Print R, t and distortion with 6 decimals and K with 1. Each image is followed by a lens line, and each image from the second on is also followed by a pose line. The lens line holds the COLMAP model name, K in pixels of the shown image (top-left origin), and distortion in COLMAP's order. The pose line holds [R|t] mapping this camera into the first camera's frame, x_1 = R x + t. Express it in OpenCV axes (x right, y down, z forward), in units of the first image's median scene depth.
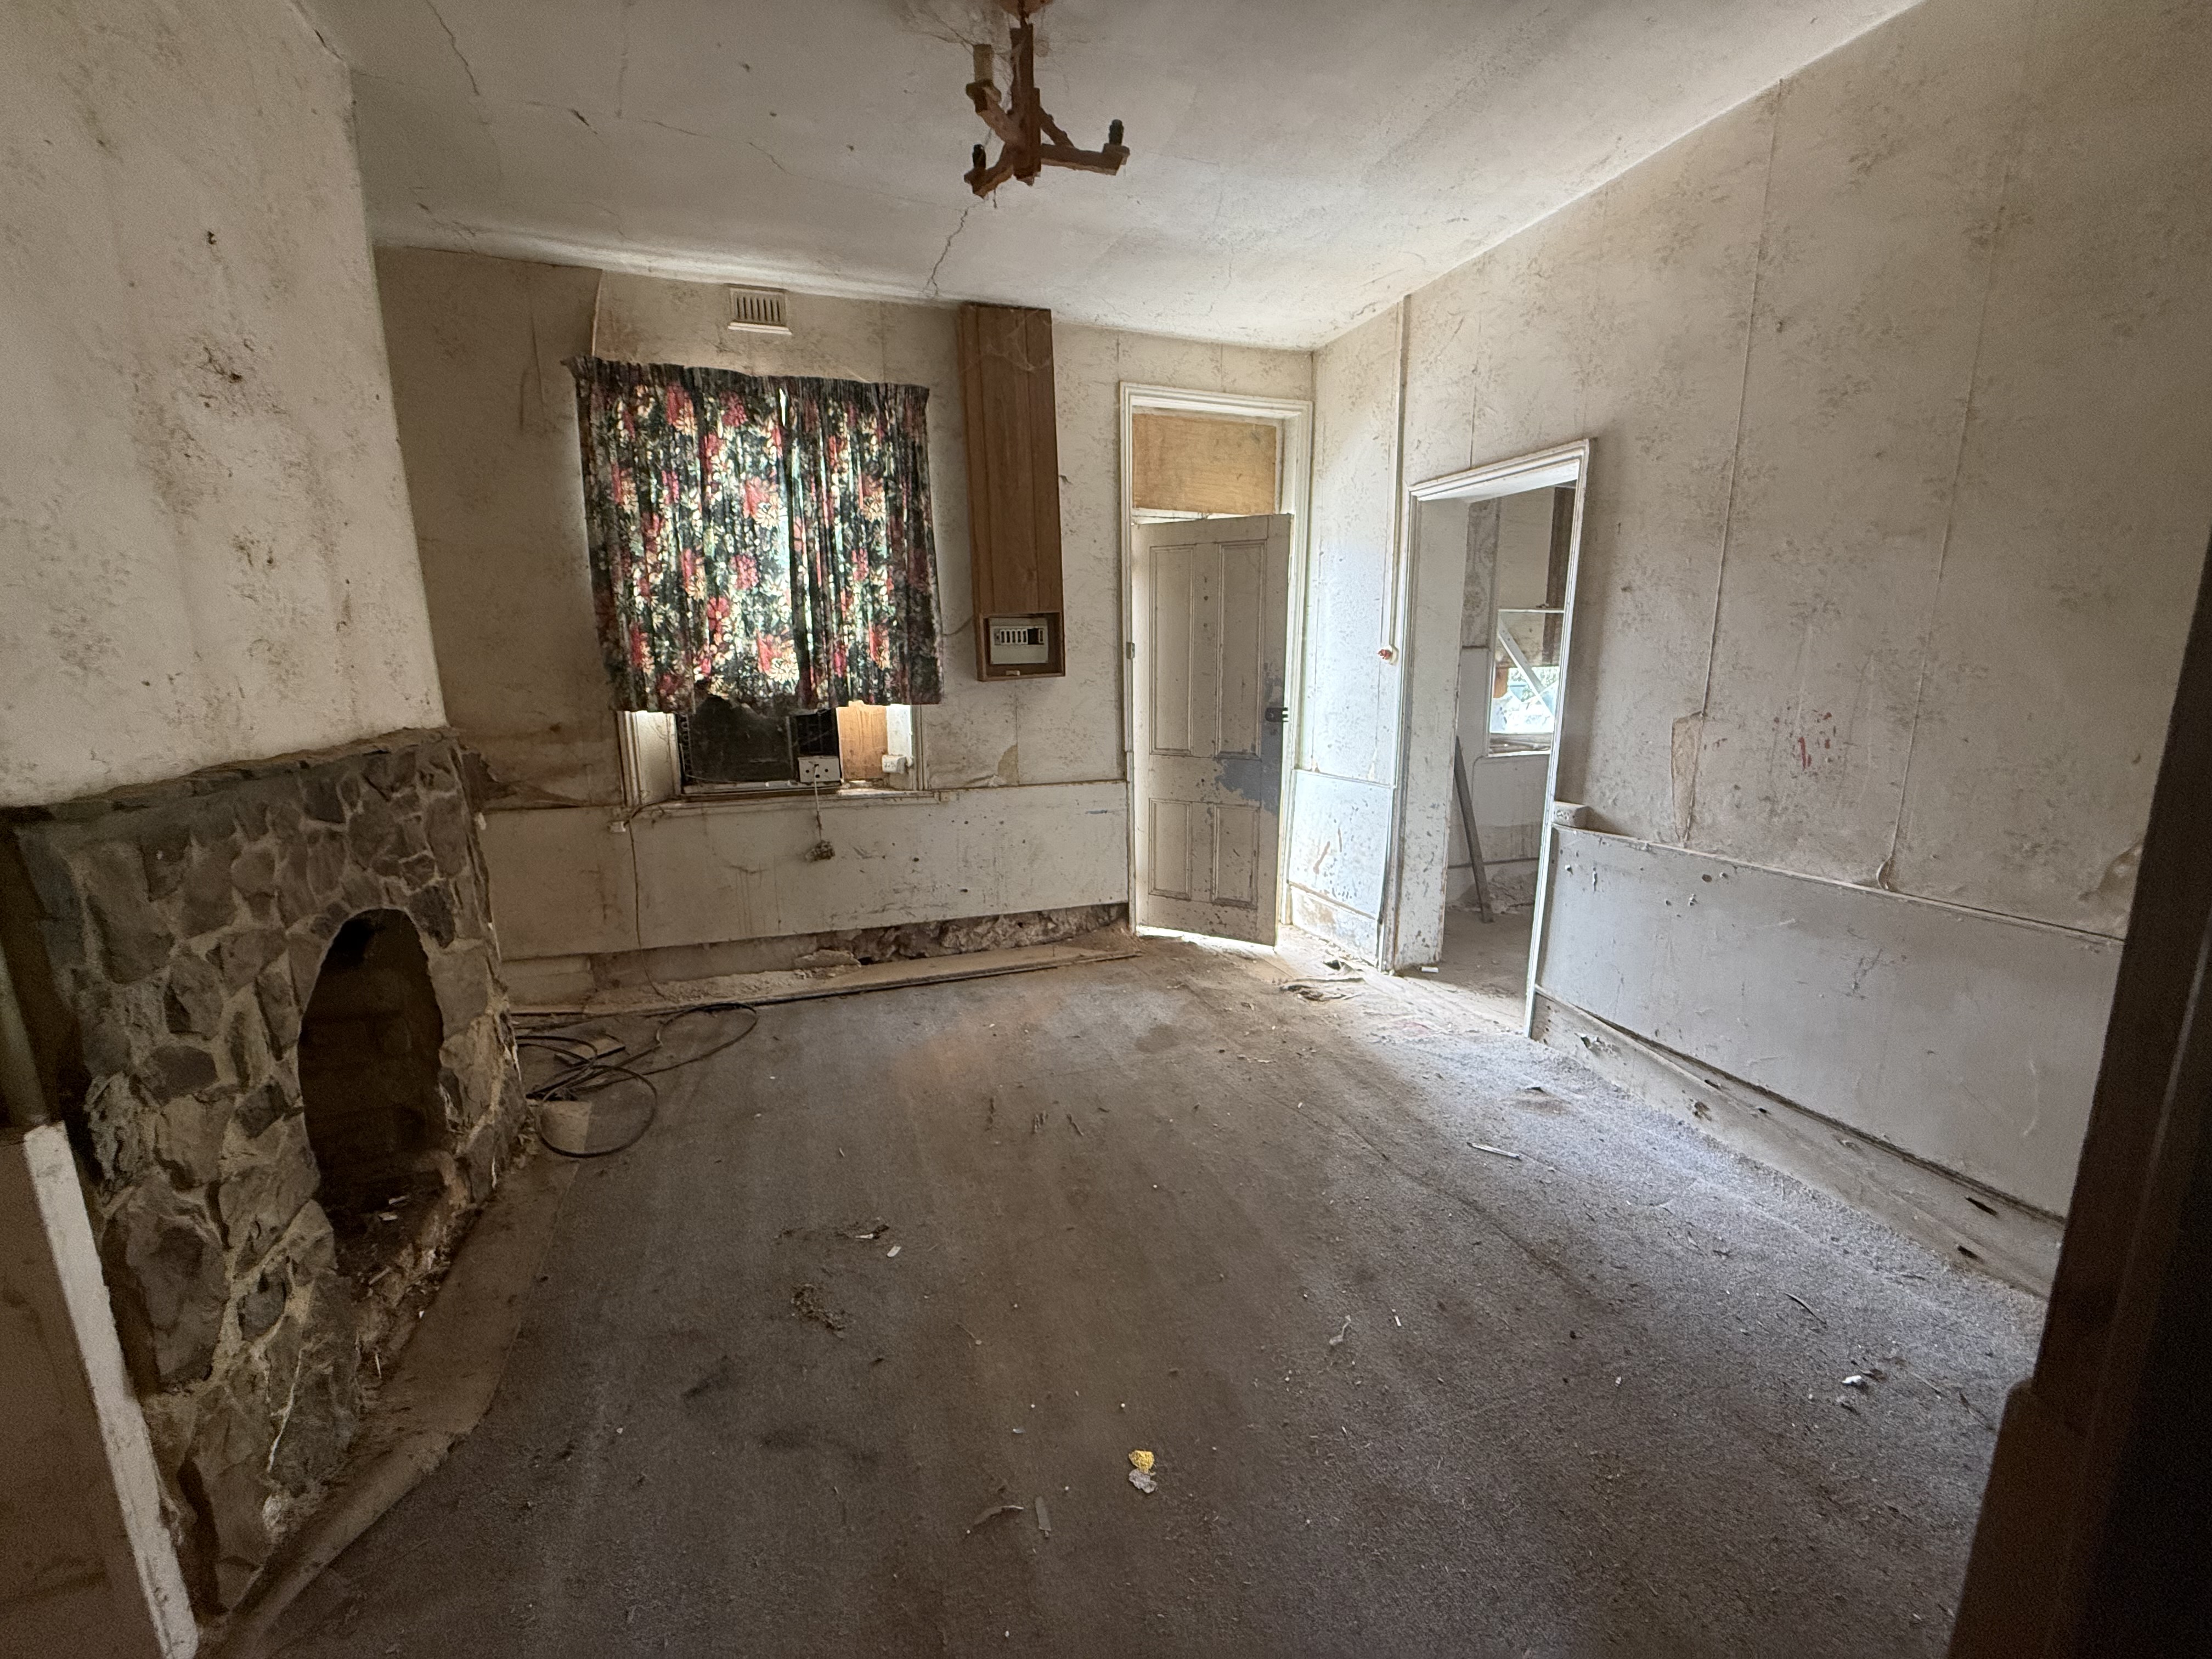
lens RADIAL K [[898.3, 0, 1118.0], [0, 898.3, 832.1], [0, 0, 1]] dist [-0.001309, 0.001538]
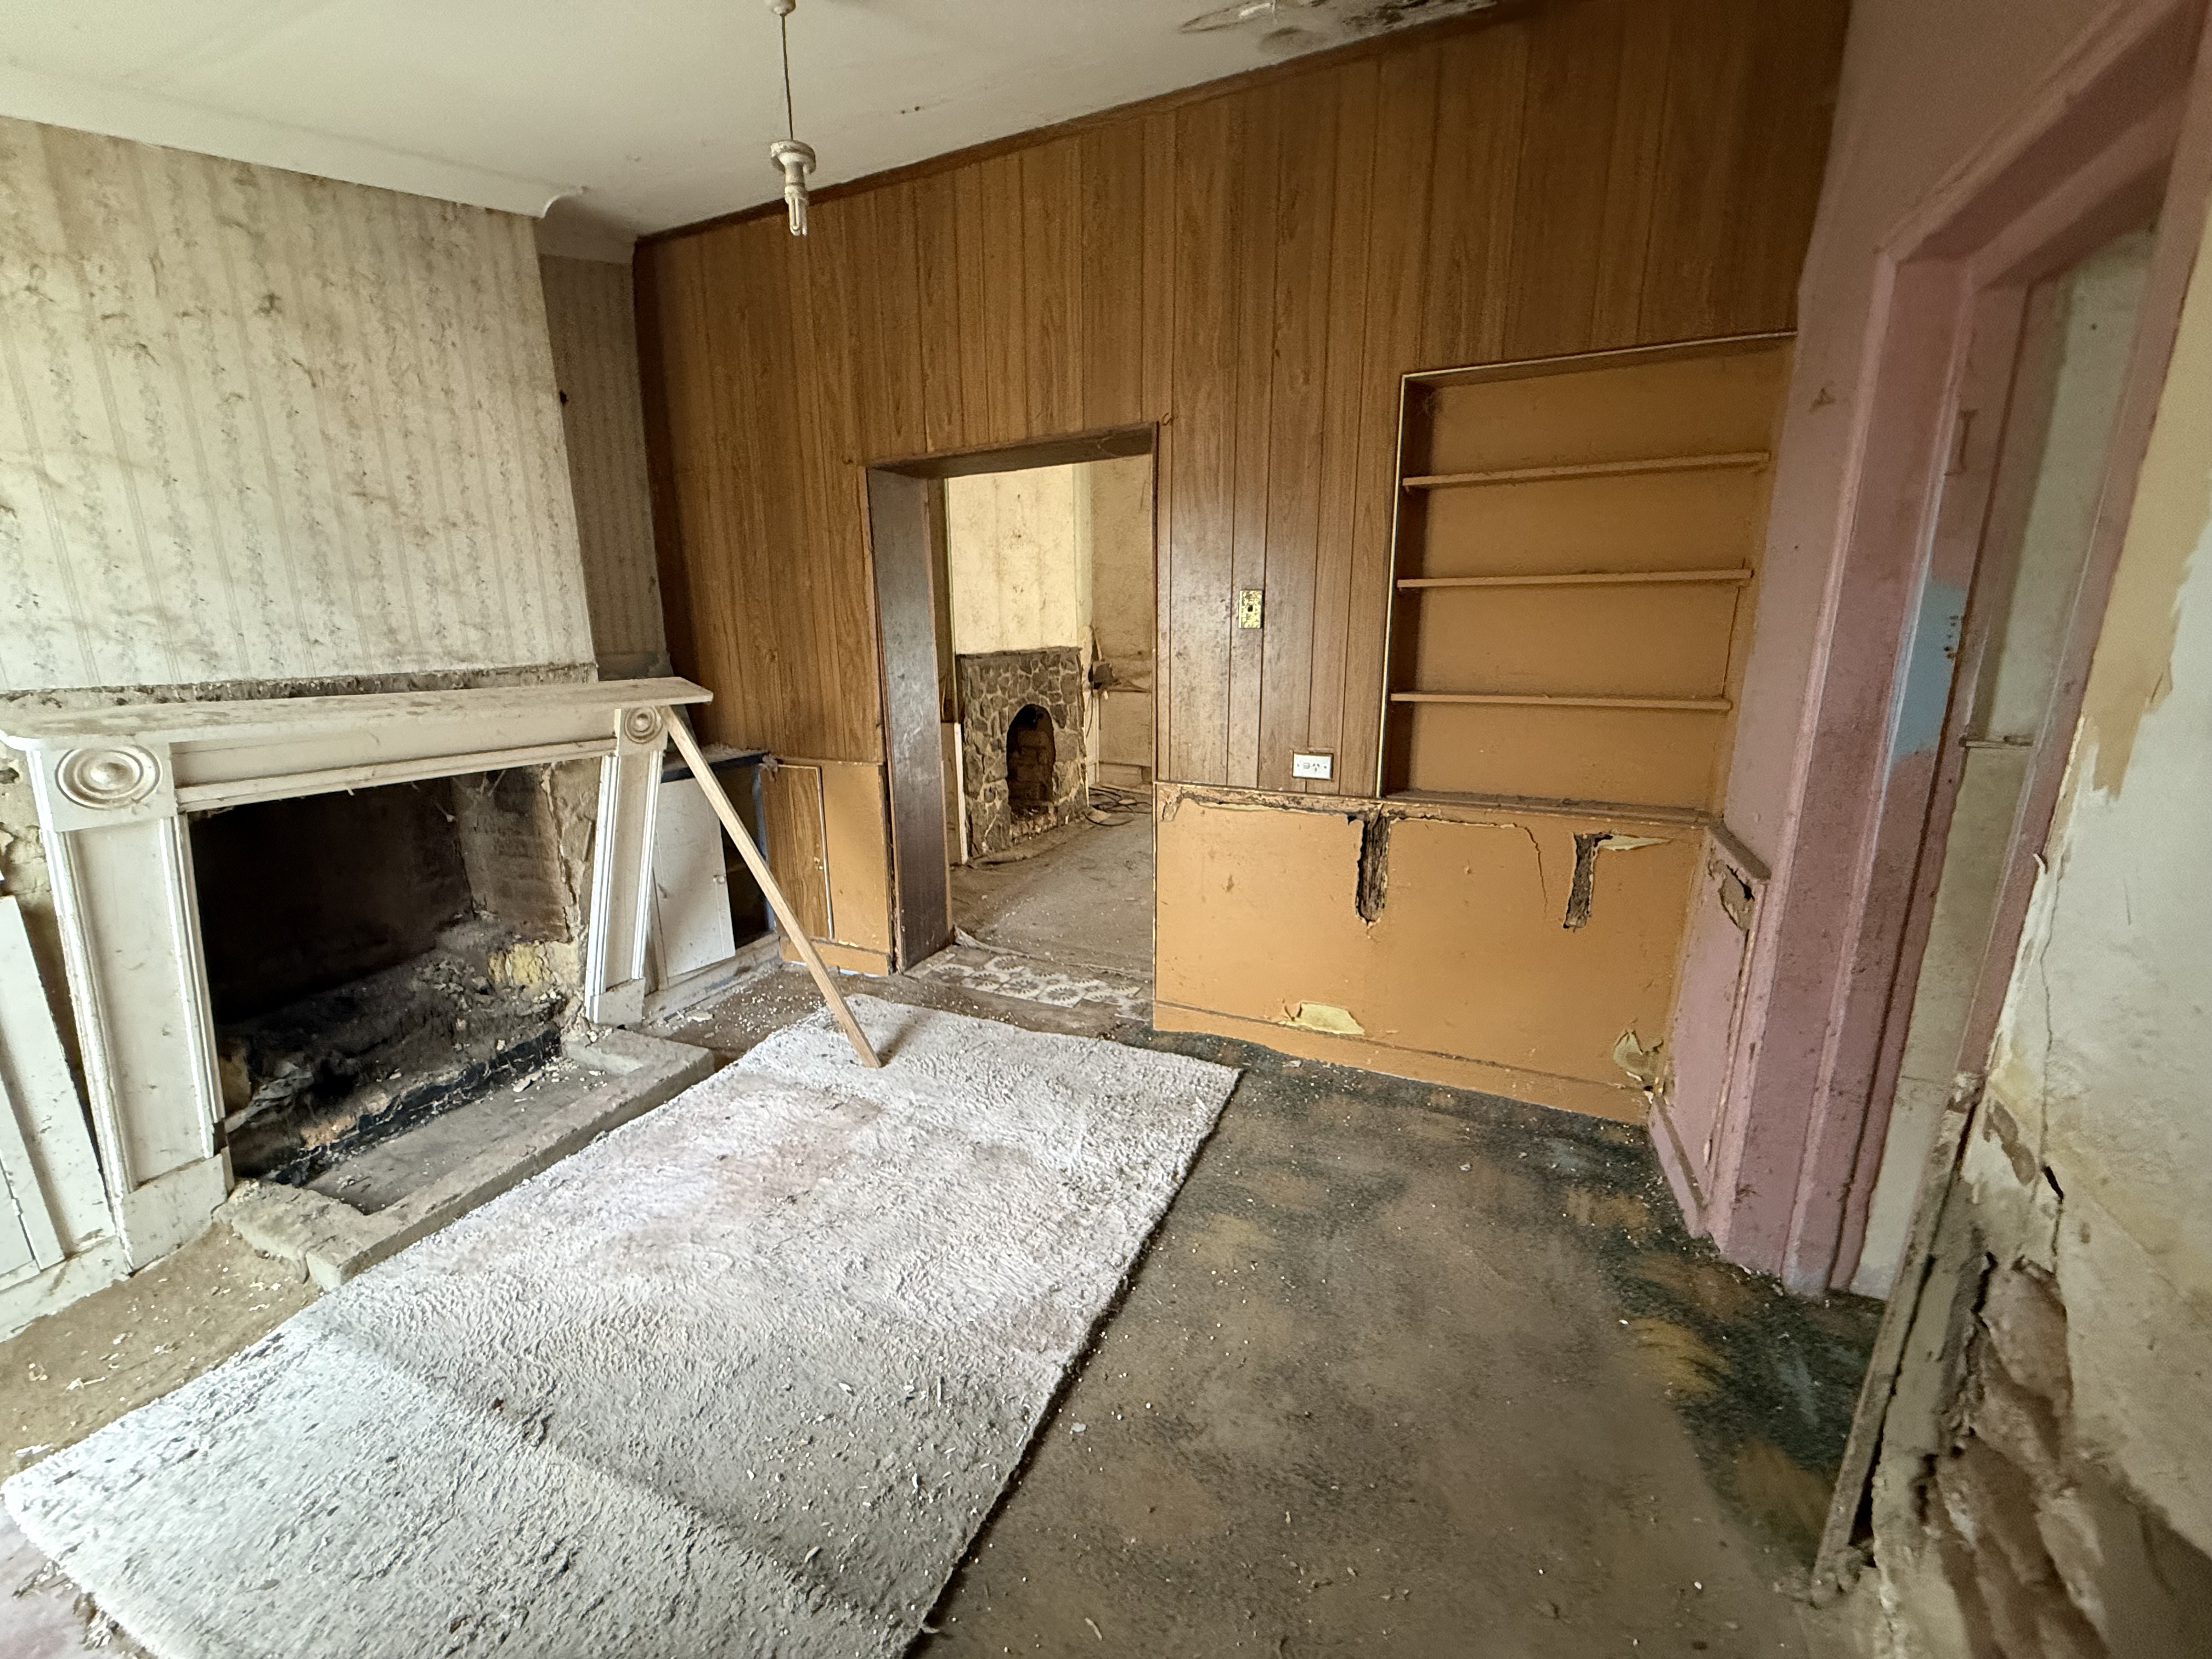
lens RADIAL K [[898.3, 0, 1108.3], [0, 898.3, 831.8], [0, 0, 1]] dist [-0.001309, 0.001538]
pose [[0.726551, 0.161408, -0.667886, 1.637392], [-0.129265, 0.986770, 0.097854, 0.208477], [0.674844, 0.015238, 0.737803, -1.207853]]
